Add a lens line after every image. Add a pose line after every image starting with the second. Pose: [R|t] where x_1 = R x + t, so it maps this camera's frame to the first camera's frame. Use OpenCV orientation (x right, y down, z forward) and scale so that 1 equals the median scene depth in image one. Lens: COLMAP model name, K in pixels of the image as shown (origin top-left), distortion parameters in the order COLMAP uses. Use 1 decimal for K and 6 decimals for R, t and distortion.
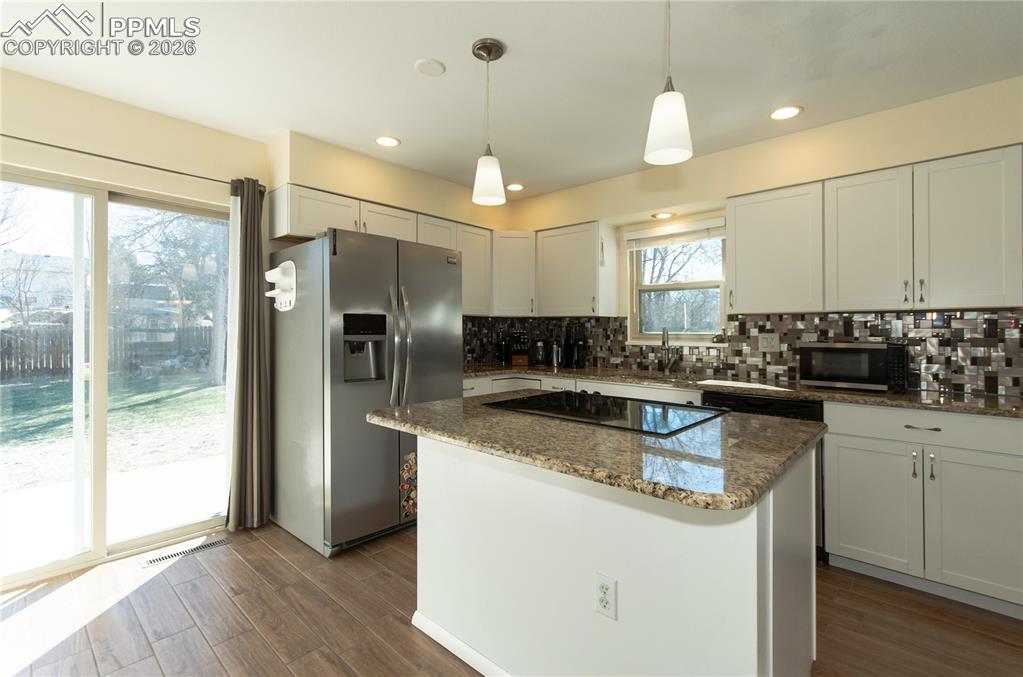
lens RADIAL K [[461.8, 0, 513.9], [0, 461.8, 329.2], [0, 0, 1]] dist [0.001545, 0.000201]
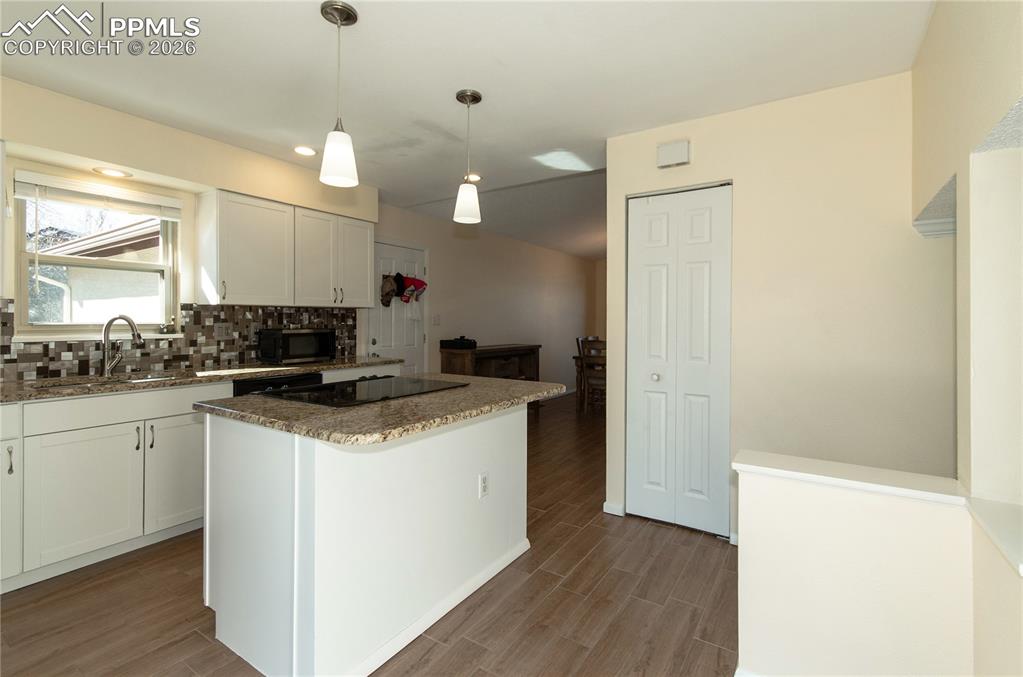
lens RADIAL K [[461.8, 0, 513.9], [0, 461.8, 329.2], [0, 0, 1]] dist [0.001545, 0.000201]
pose [[-0.154799, -0.024958, 0.987631, -0.601852], [-0.005032, 0.999688, 0.024474, -0.005758], [-0.987933, -0.001181, -0.154877, 0.486367]]
